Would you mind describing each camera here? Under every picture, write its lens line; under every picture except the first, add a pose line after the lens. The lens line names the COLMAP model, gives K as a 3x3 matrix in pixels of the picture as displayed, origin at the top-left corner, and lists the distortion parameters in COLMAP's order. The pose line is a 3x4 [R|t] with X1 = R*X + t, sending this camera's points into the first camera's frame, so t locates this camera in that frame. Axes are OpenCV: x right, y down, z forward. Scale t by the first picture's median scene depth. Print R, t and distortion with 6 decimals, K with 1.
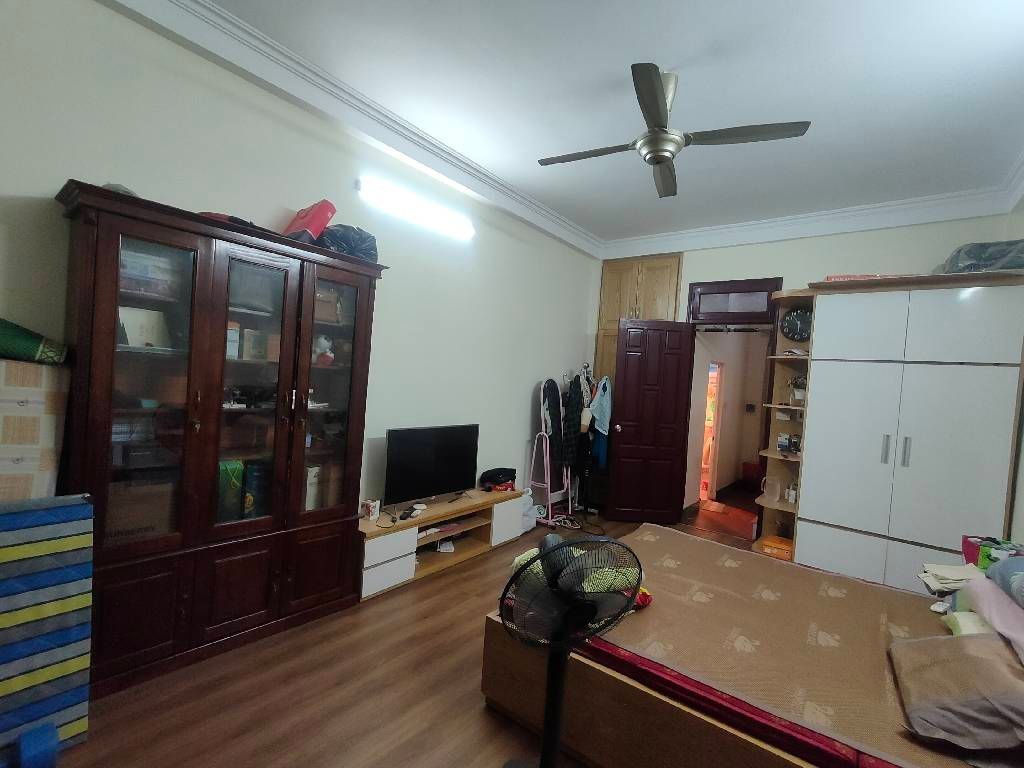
lens RADIAL K [[475.1, 0, 506.7], [0, 475.1, 386.0], [0, 0, 1]] dist [0.002628, 0.000305]
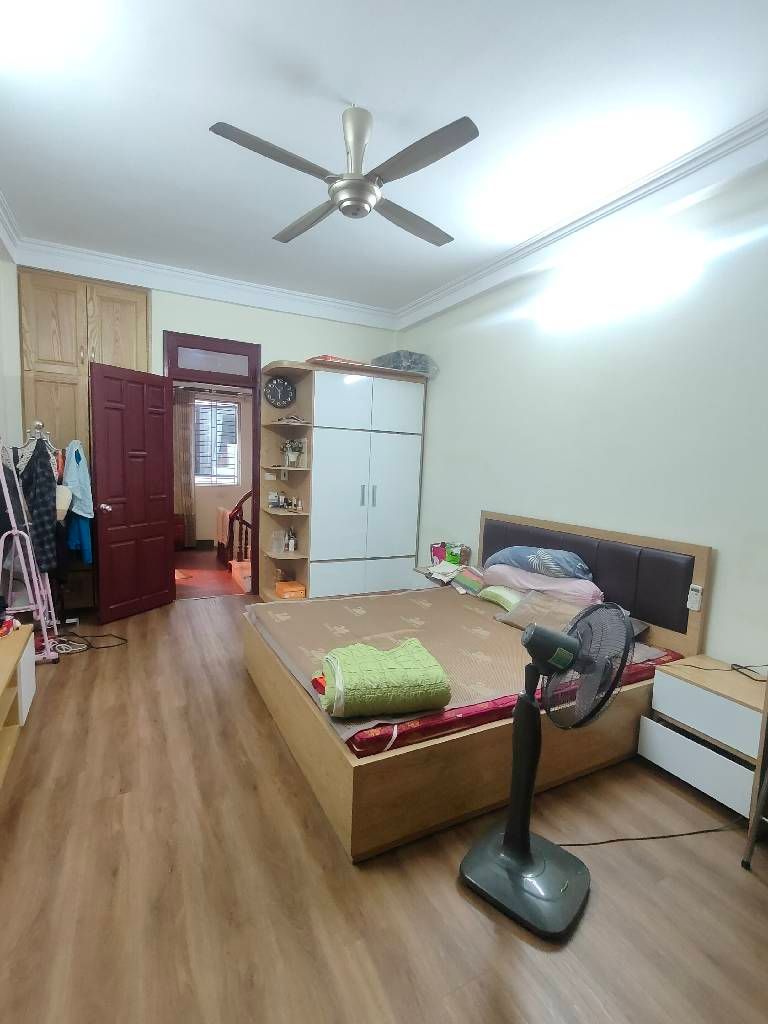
lens RADIAL K [[475.1, 0, 376.7], [0, 475.1, 510.1], [0, 0, 1]] dist [0.002628, 0.000305]
pose [[0.426929, -0.142997, 0.892907, -0.299853], [0.006042, 0.987847, 0.155313, -0.027862], [-0.904265, -0.060912, 0.422604, 0.294017]]
